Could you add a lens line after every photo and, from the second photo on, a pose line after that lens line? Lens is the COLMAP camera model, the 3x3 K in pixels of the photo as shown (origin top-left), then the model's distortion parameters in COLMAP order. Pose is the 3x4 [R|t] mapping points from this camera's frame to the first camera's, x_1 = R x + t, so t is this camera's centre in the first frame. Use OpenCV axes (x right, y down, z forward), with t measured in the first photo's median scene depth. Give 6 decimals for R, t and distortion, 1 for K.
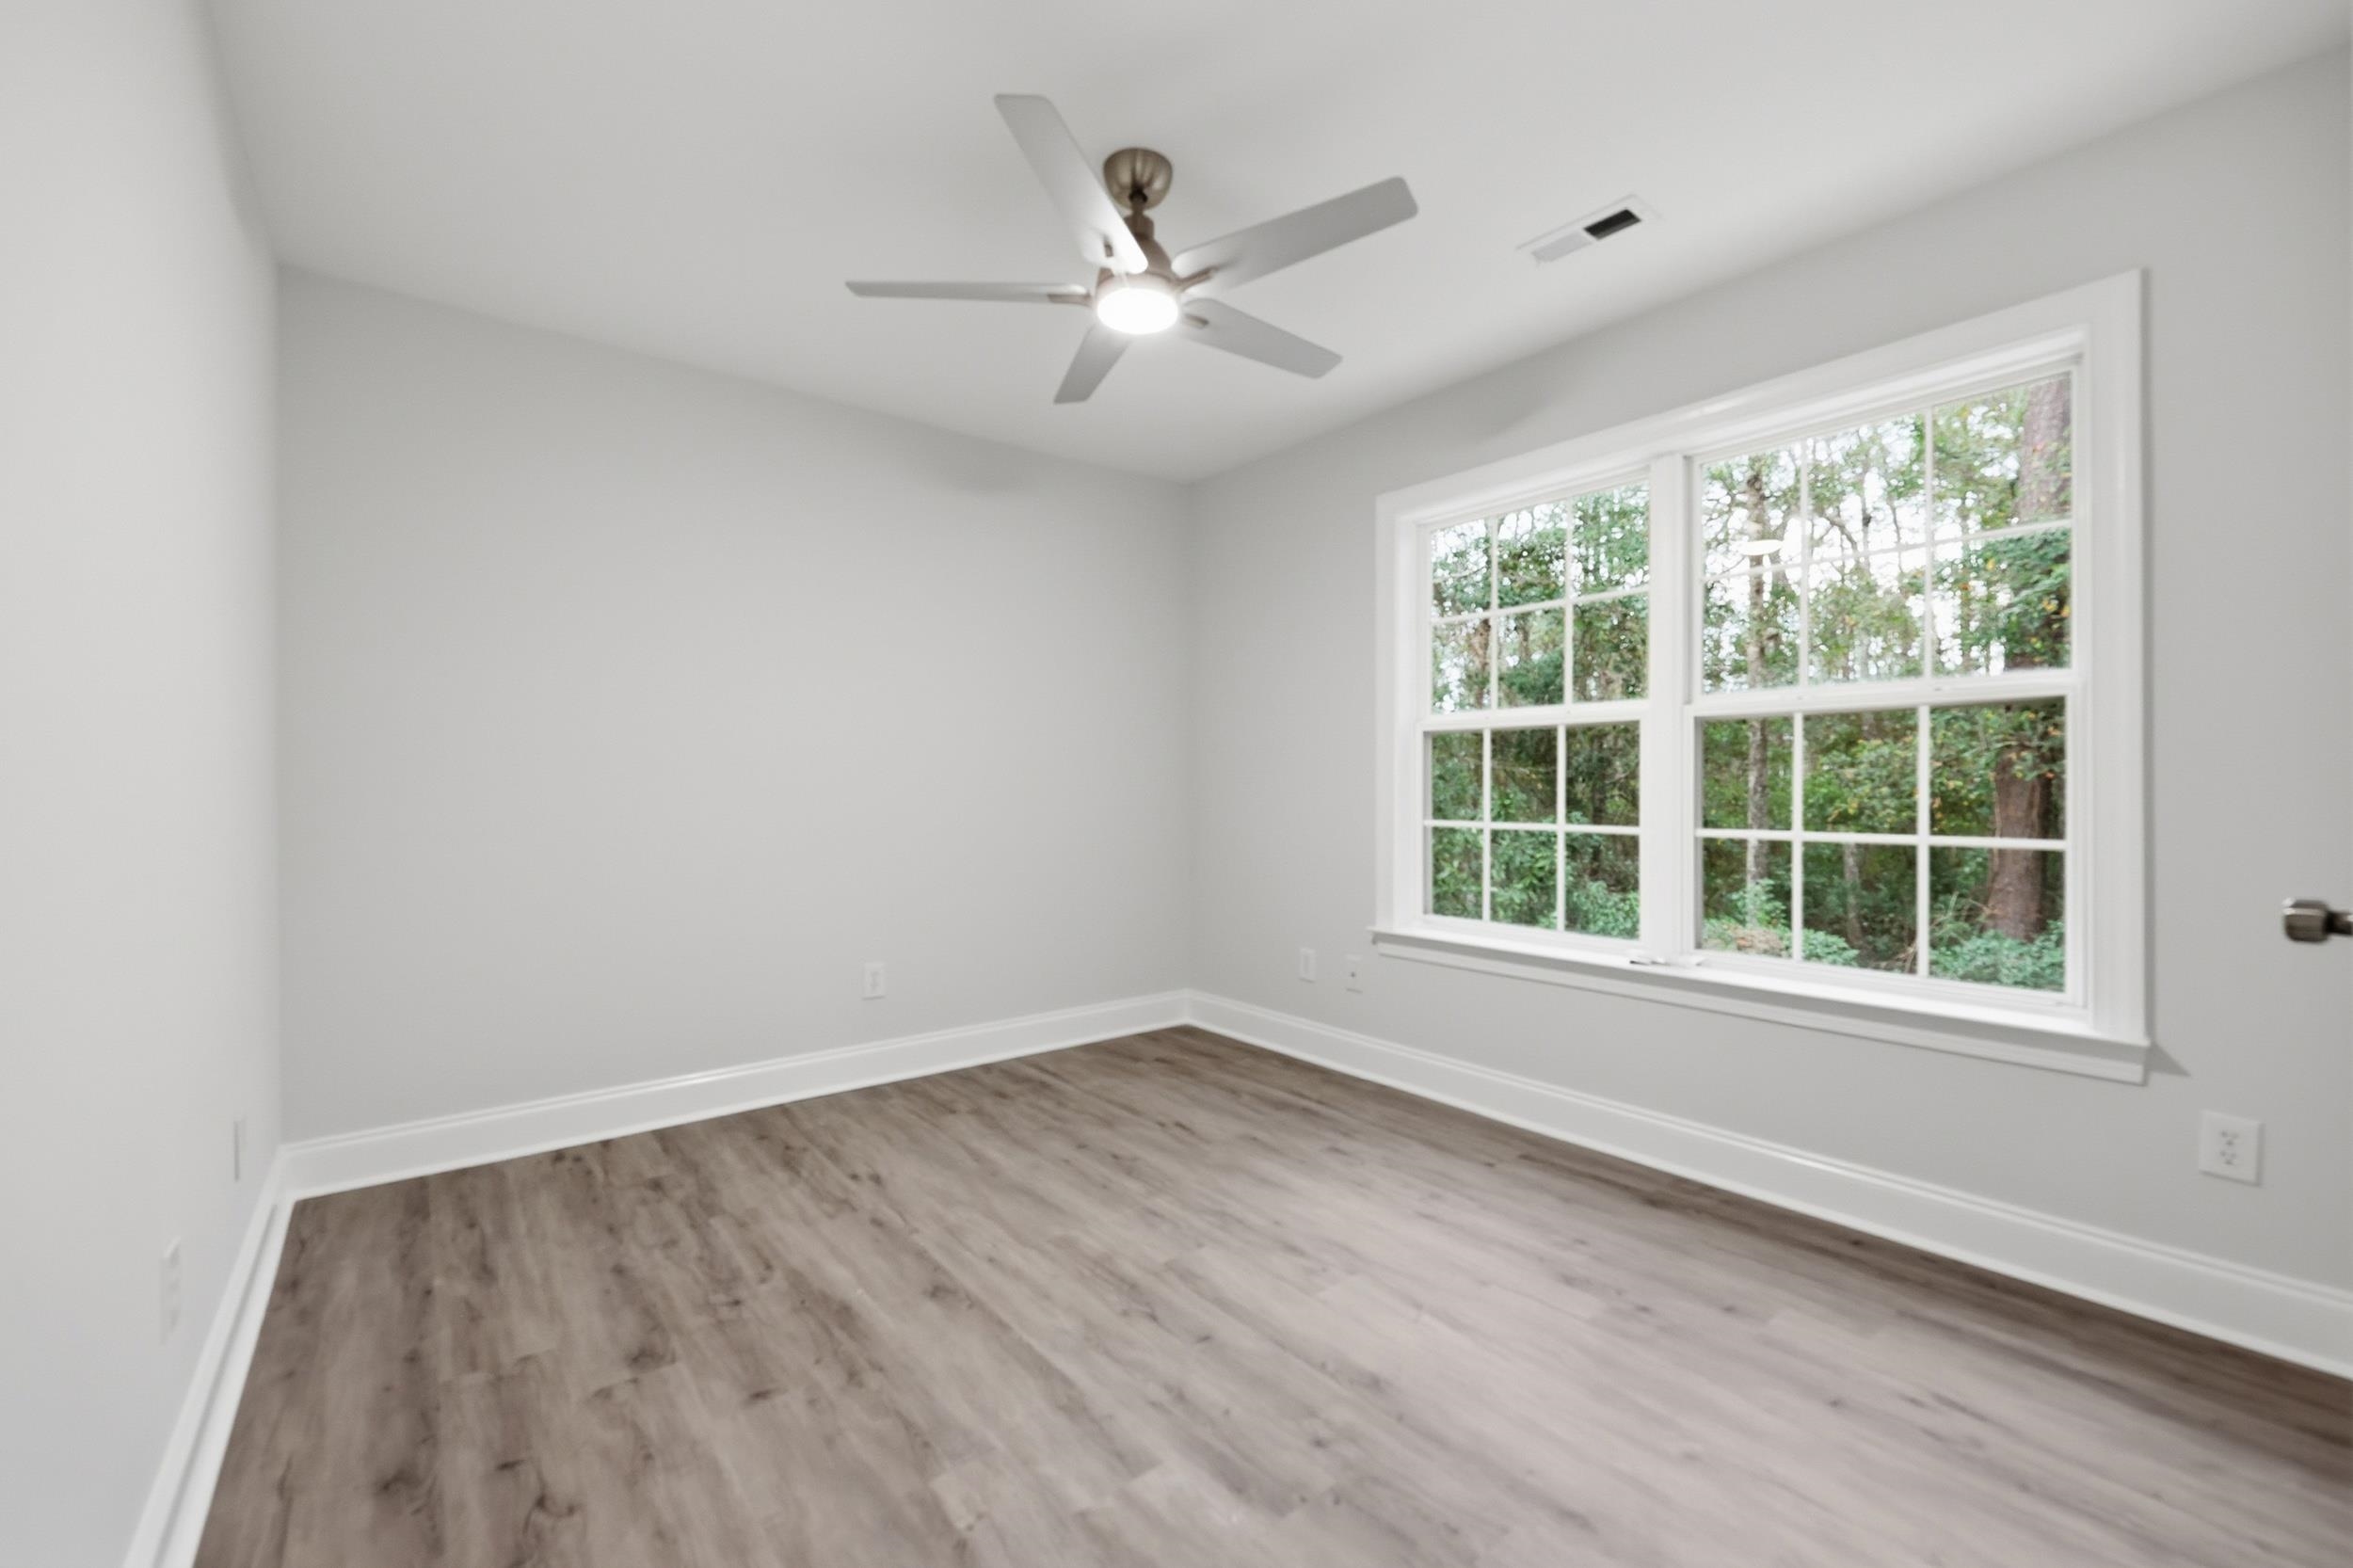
lens RADIAL K [[966.7, 0, 1181.1], [0, 966.7, 780.6], [0, 0, 1]] dist [-0.001676, -0.000084]
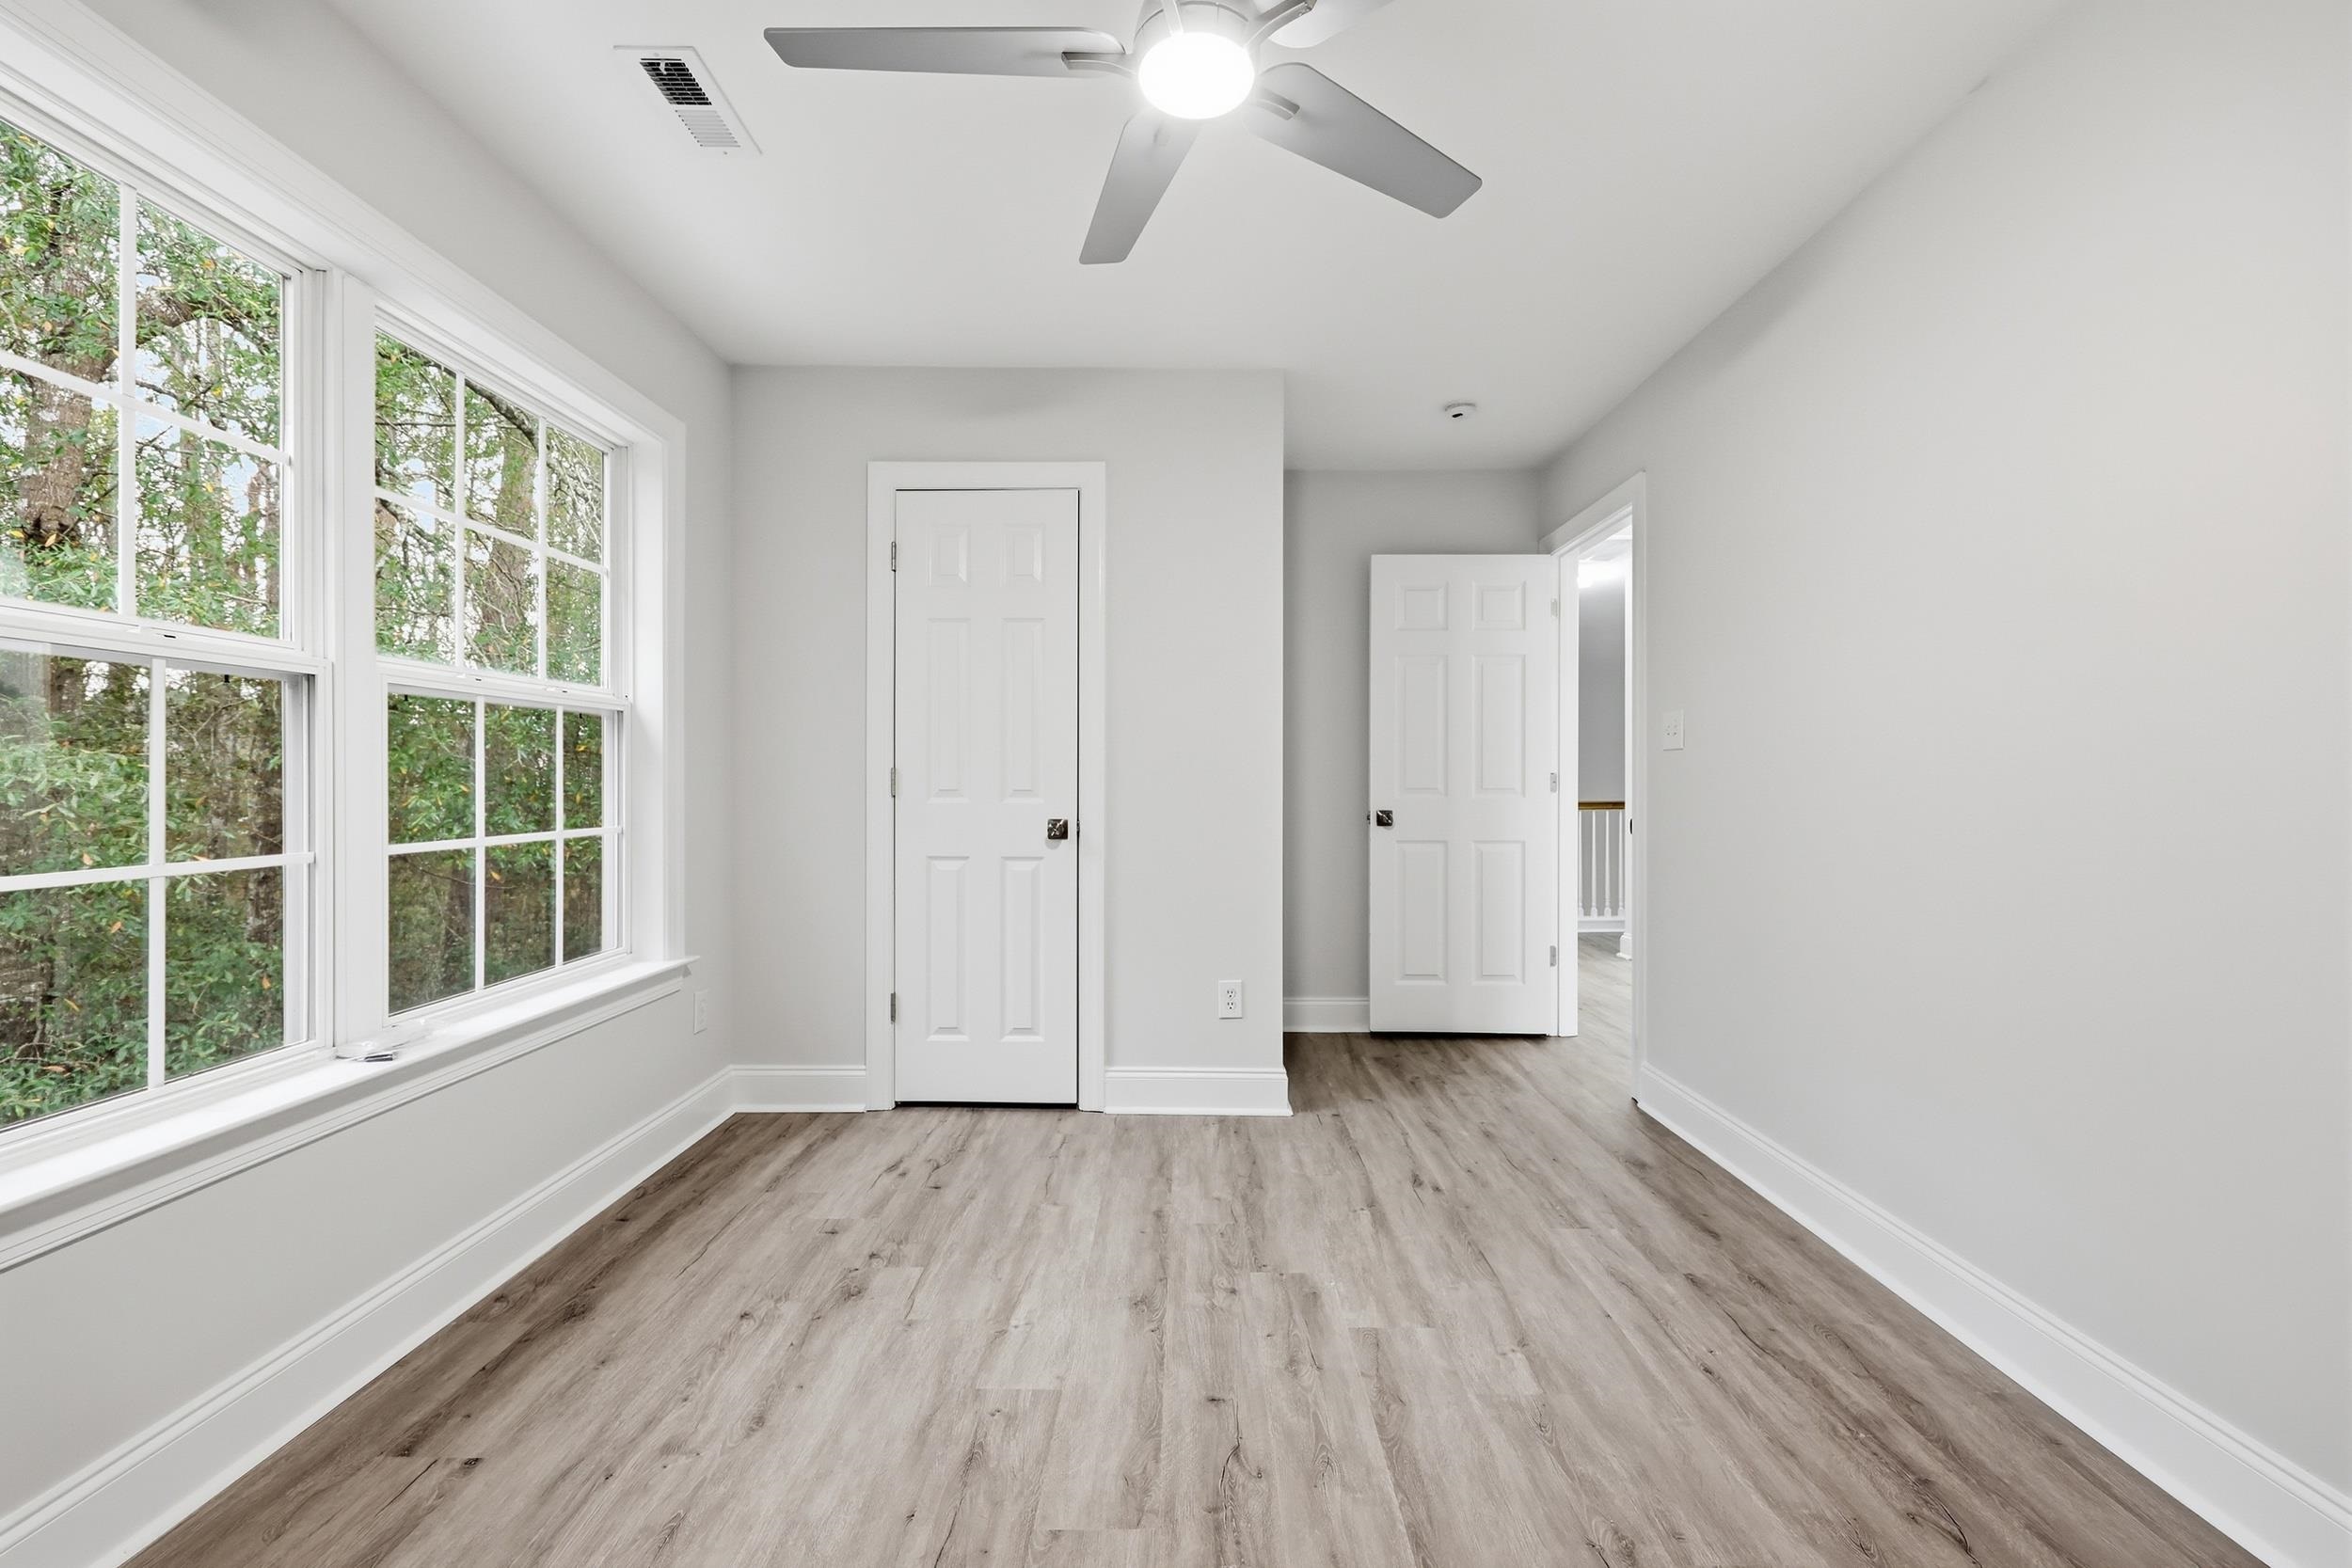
lens RADIAL K [[966.2, 0, 1180.6], [0, 966.2, 780.6], [0, 0, 1]] dist [-0.001676, -0.000084]
pose [[-0.779858, 0.002169, 0.625952, -0.509821], [0.000518, 0.999996, -0.002819, 0.005326], [-0.625956, -0.001874, -0.779856, 1.709493]]
